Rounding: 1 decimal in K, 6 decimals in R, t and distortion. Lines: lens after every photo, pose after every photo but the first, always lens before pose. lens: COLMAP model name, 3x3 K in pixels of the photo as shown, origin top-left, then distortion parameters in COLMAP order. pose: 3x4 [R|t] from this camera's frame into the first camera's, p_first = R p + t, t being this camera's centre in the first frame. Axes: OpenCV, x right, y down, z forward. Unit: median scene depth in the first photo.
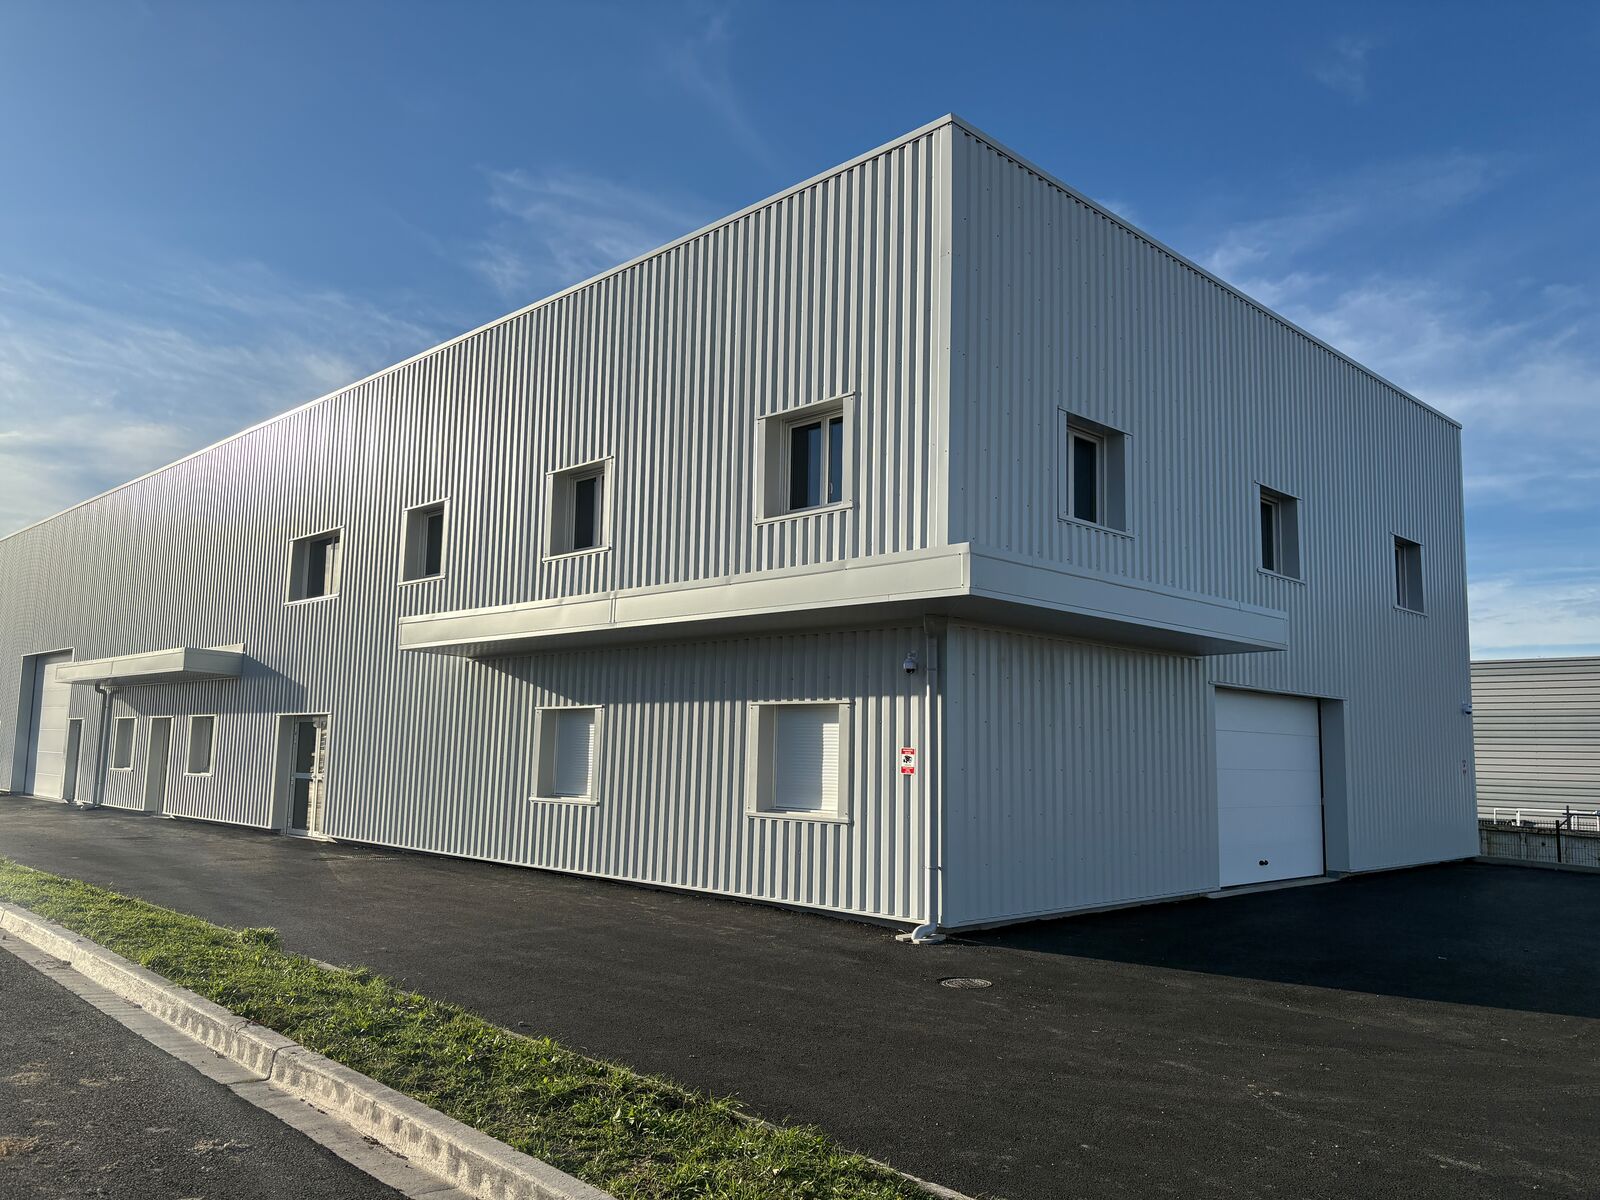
lens RADIAL K [[1206.6, 0, 789.8], [0, 1206.6, 603.9], [0, 0, 1]] dist [0.058882, -0.059998]
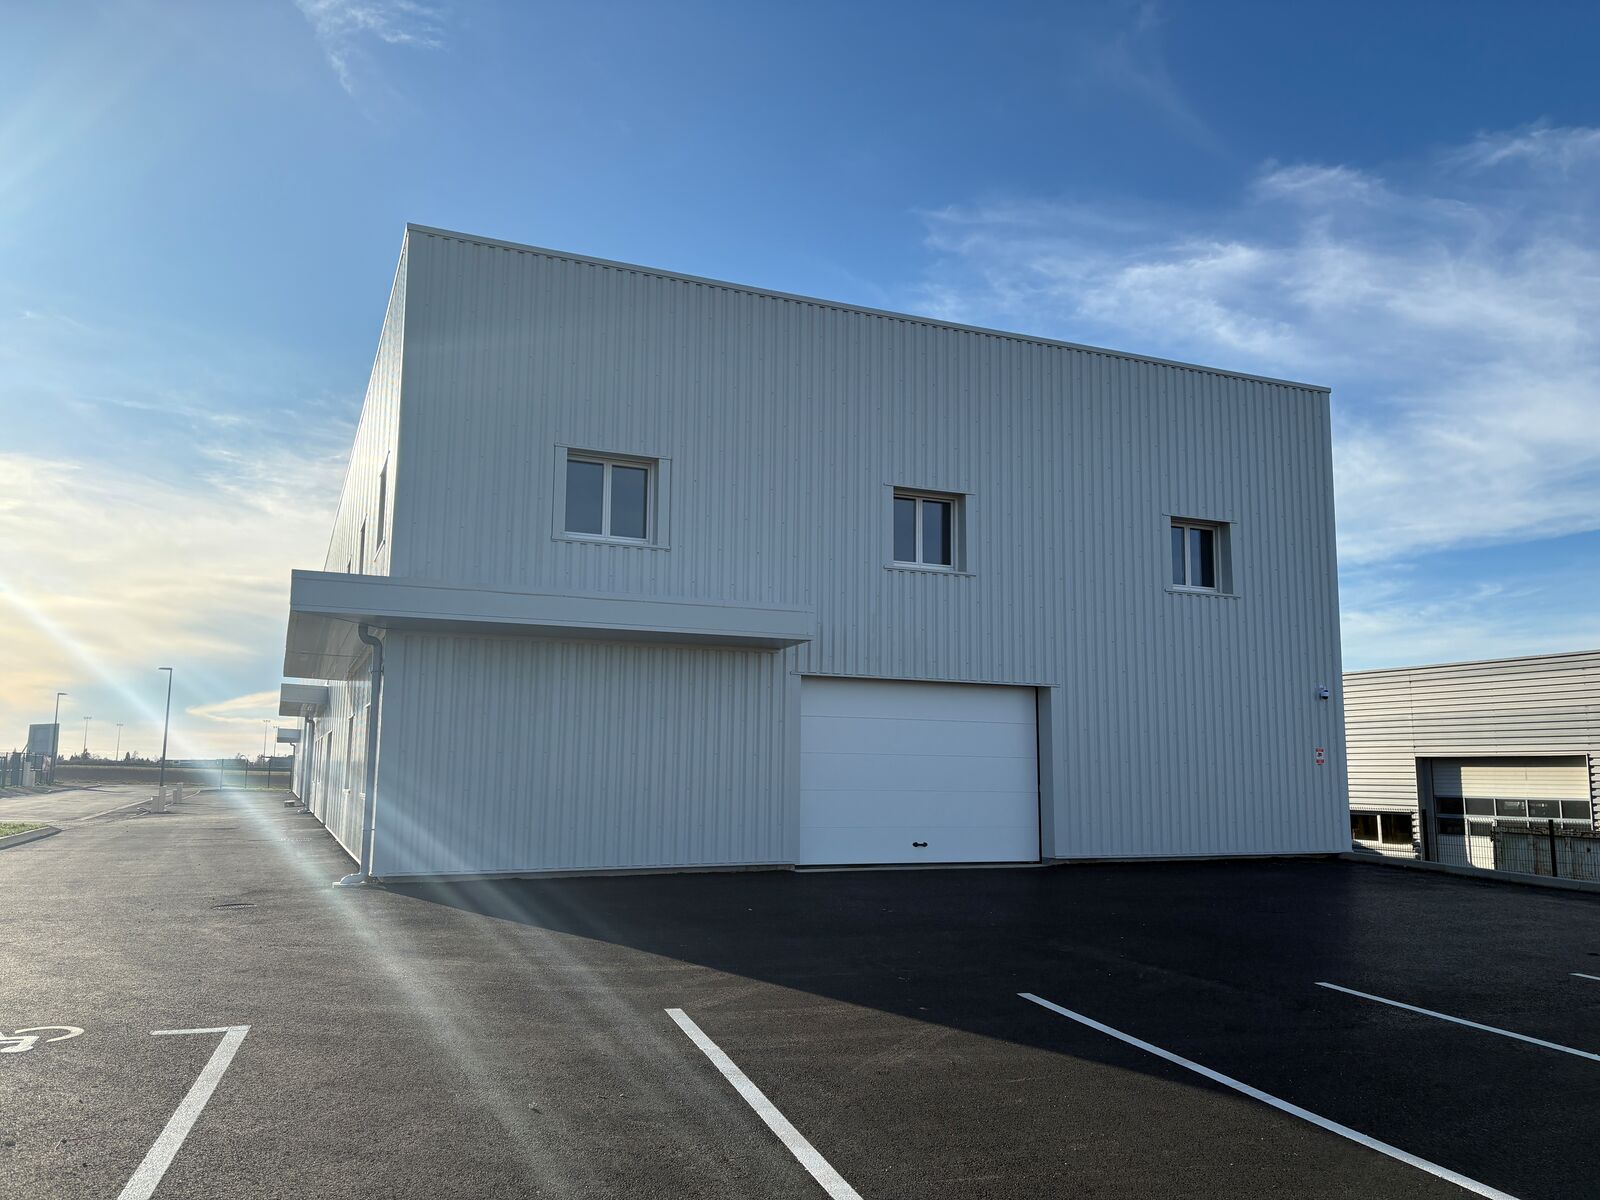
lens RADIAL K [[1206.6, 0, 791.3], [0, 1206.6, 620.5], [0, 0, 1]] dist [0.058882, -0.059998]
pose [[0.932999, -0.056946, -0.355345, 0.792206], [0.053773, 0.998376, -0.018807, 0.039905], [0.355839, -0.001561, 0.934546, -0.014980]]
